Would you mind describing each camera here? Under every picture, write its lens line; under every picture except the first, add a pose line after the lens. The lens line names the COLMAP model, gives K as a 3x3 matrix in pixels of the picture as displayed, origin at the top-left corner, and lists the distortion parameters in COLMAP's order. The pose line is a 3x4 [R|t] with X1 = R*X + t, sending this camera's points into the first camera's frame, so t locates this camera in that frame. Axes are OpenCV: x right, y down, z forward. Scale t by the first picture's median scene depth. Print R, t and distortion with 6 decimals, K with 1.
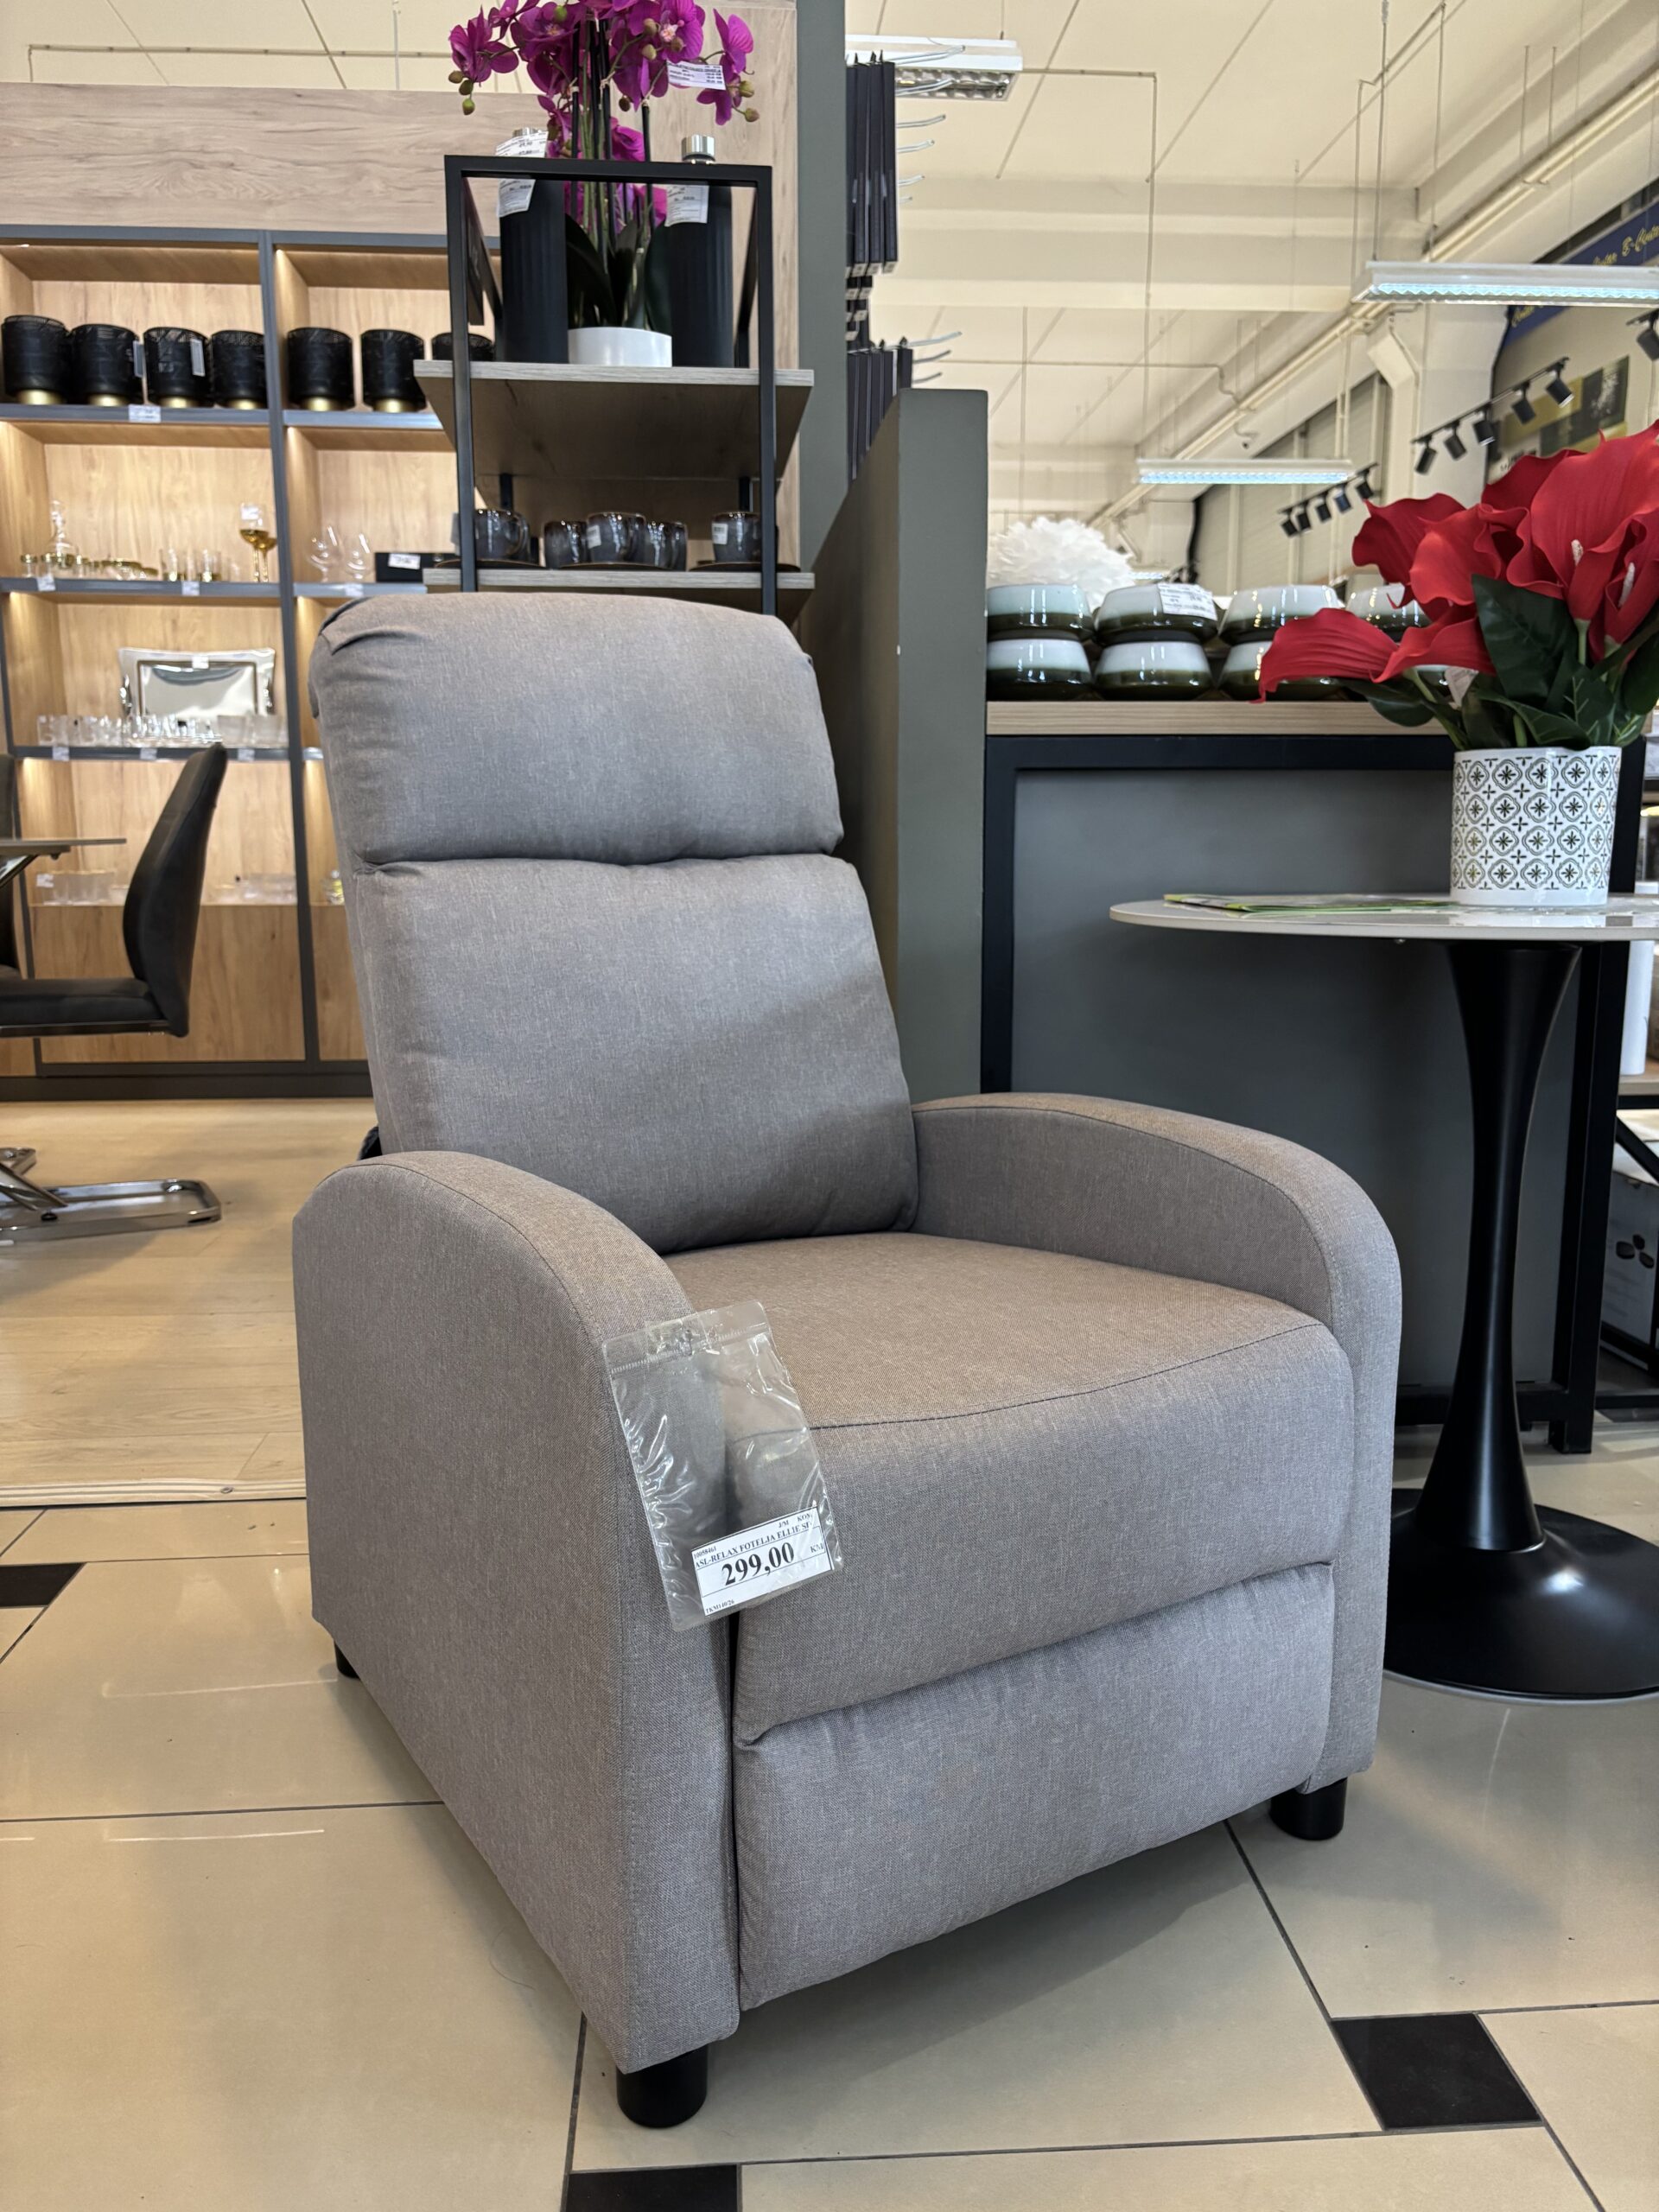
lens RADIAL K [[1675.6, 0, 829.5], [0, 1675.6, 1106.0], [0, 0, 1]] dist [0.049398, -0.057036]
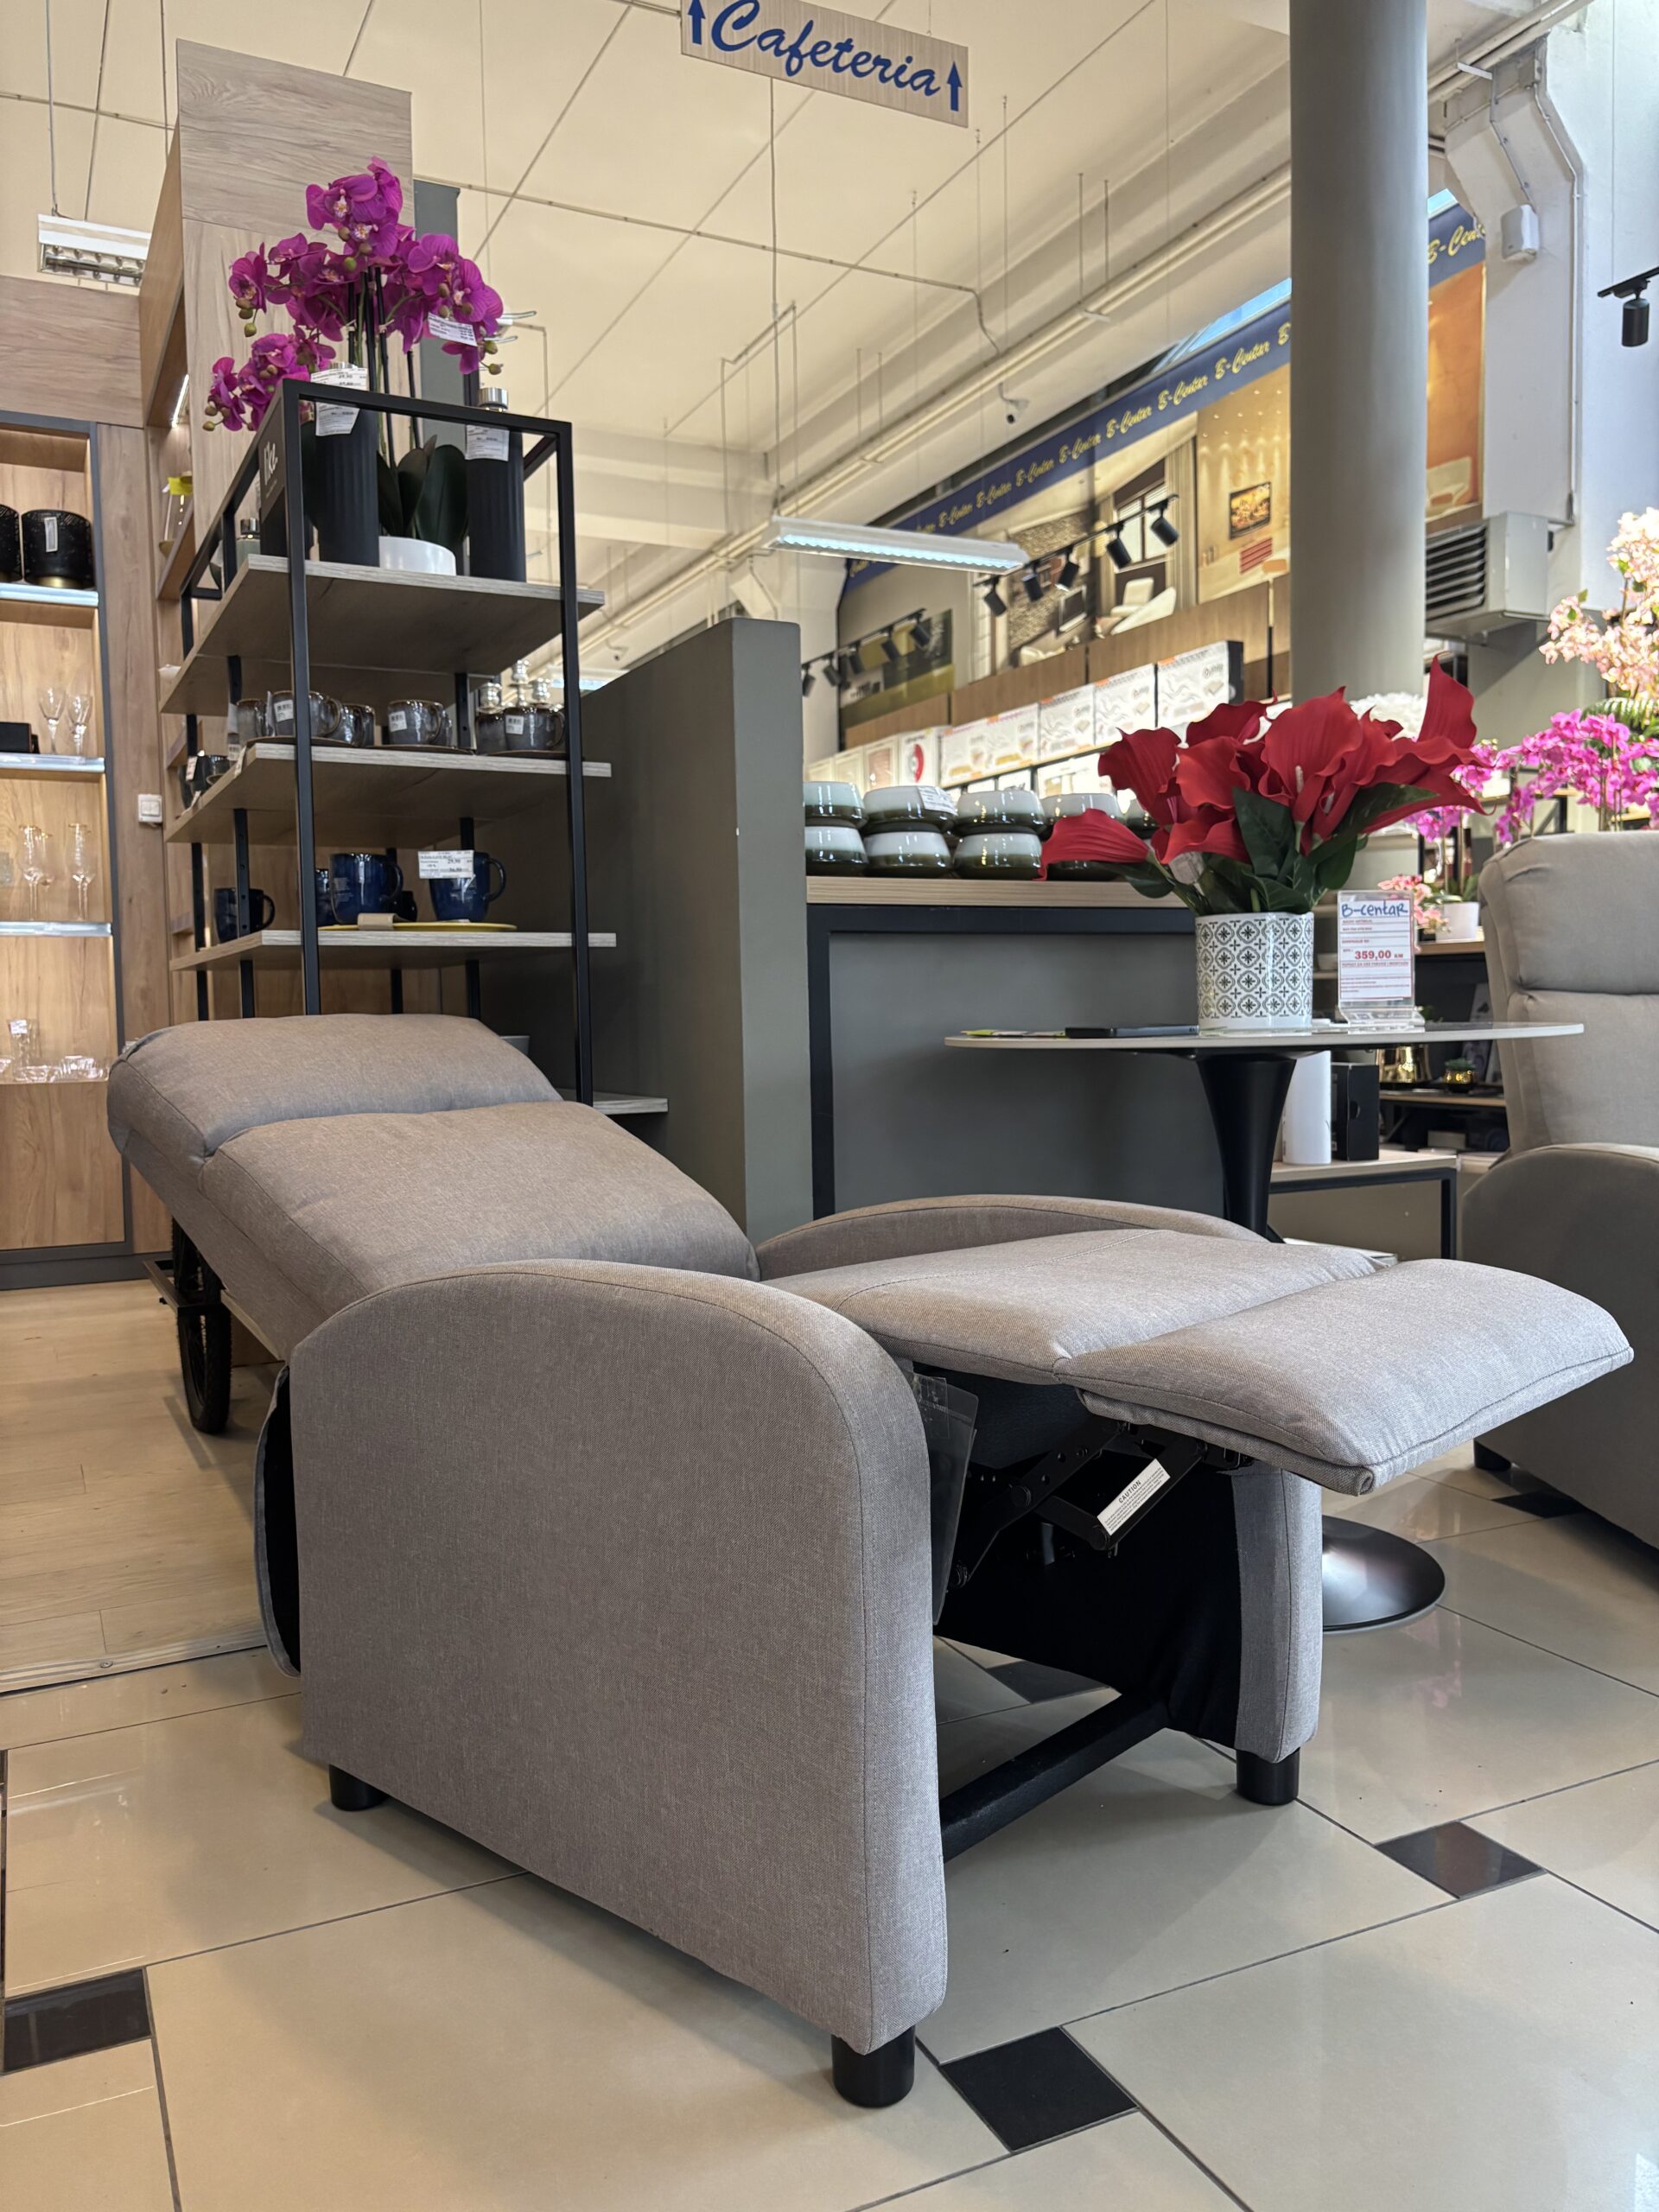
lens RADIAL K [[1663.9, 0, 829.5], [0, 1663.9, 1106.0], [0, 0, 1]] dist [0.048835, -0.072558]
pose [[0.927351, -0.038816, 0.372174, -0.140737], [0.078449, 0.992669, -0.091943, 0.012634], [-0.365877, 0.114461, 0.923598, -0.030965]]
